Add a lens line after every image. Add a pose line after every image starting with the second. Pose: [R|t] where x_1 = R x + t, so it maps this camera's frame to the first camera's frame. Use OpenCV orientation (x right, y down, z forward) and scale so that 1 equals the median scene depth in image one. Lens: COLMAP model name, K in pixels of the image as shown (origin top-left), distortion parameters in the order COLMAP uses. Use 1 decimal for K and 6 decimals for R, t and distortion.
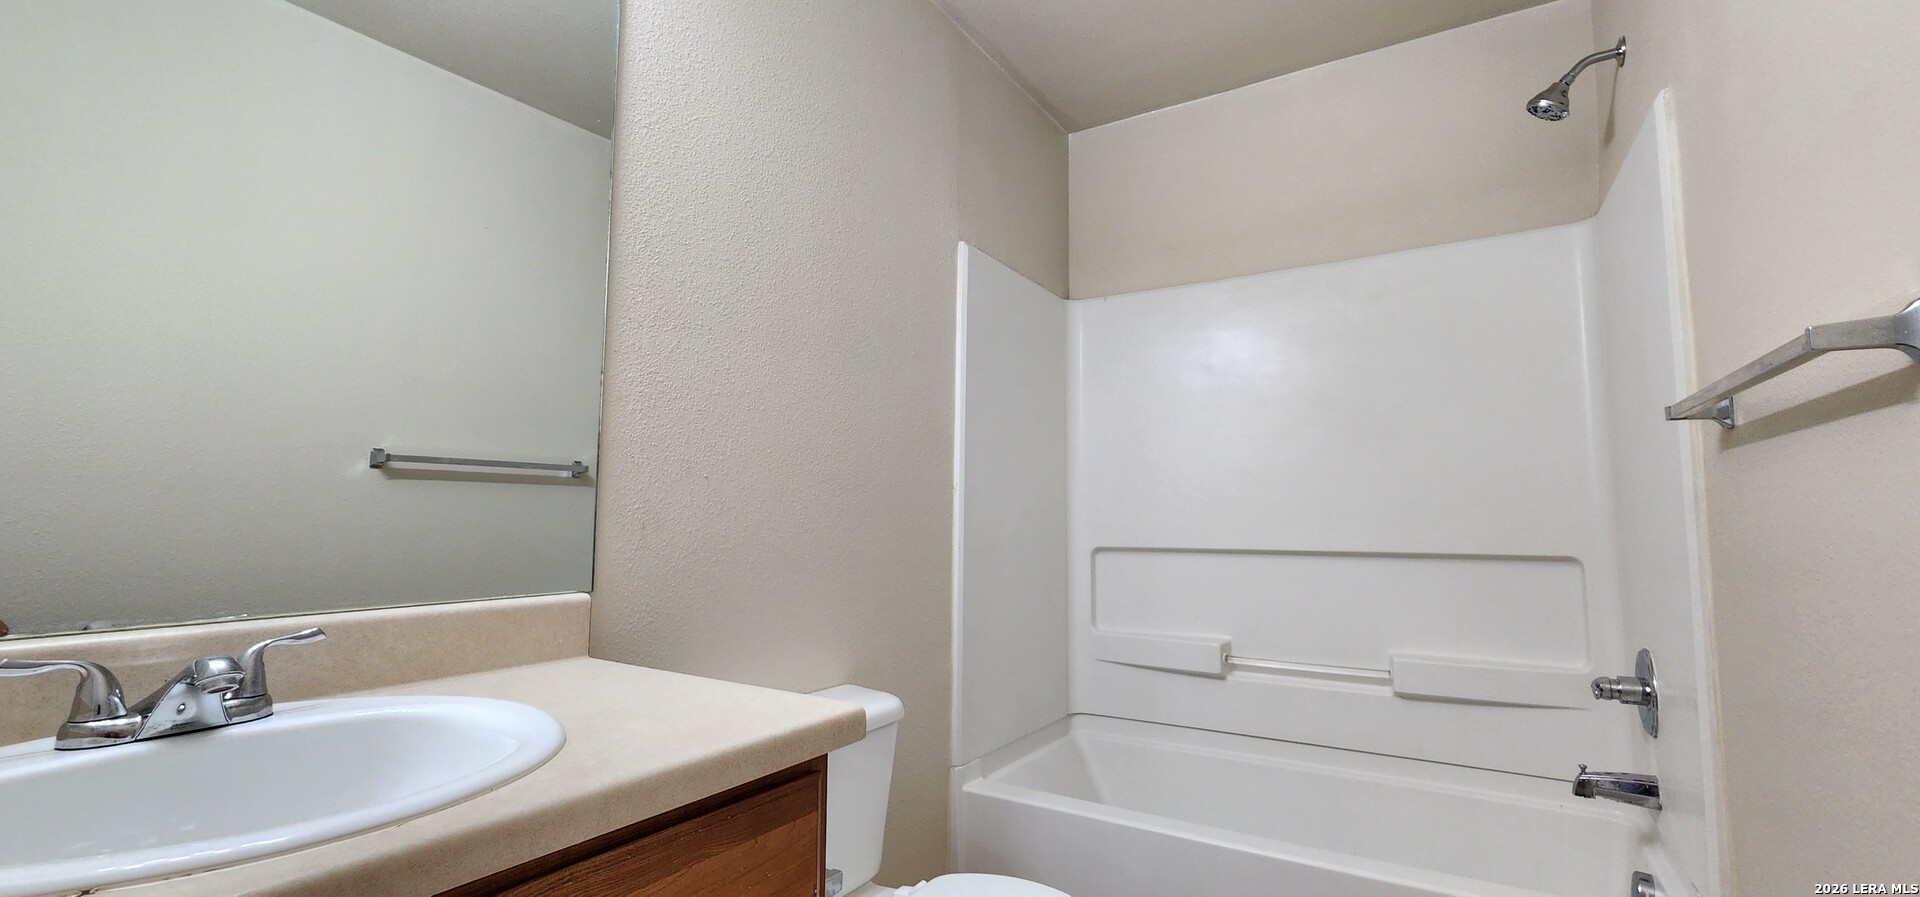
lens RADIAL K [[780.0, 0, 960.0], [0, 780.0, 448.5], [0, 0, 1]] dist [0.000325, 0.000026]
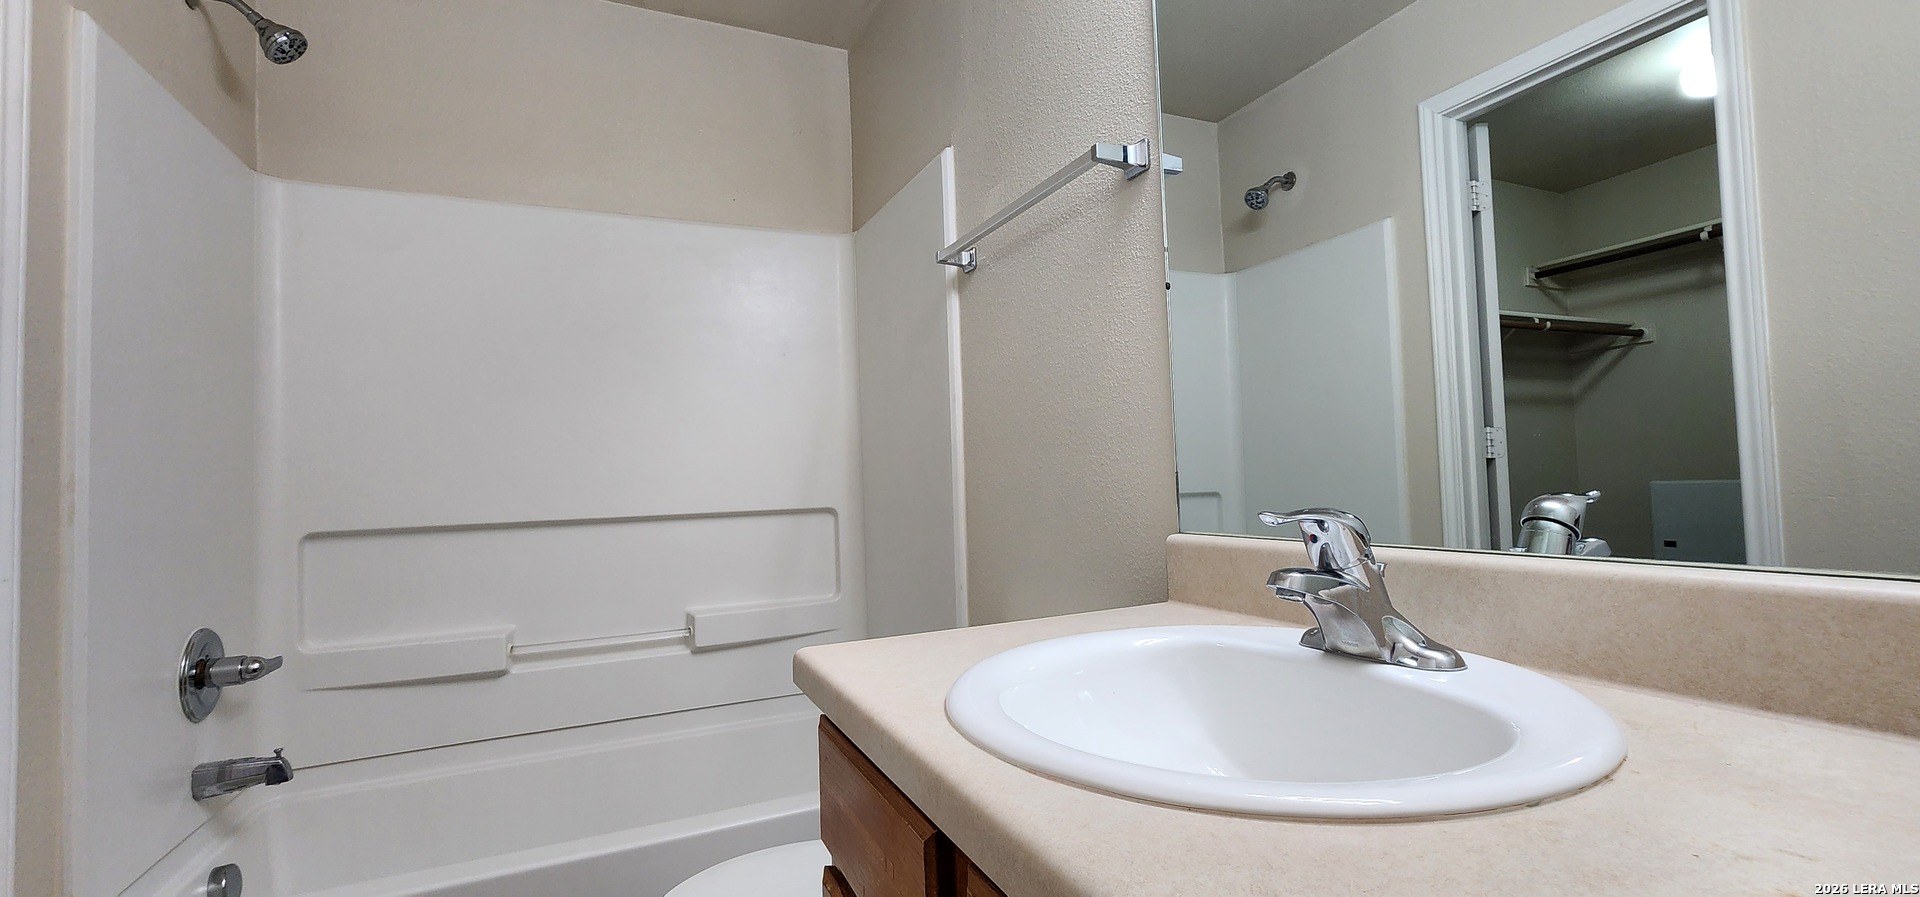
lens RADIAL K [[845.3, 0, 960.0], [0, 845.3, 448.5], [0, 0, 1]] dist [-0.001052, -0.000062]
pose [[0.543422, 0.004347, 0.839448, -0.183751], [-0.043800, 0.998771, 0.023183, 0.007178], [-0.838316, -0.049365, 0.542945, 0.107393]]
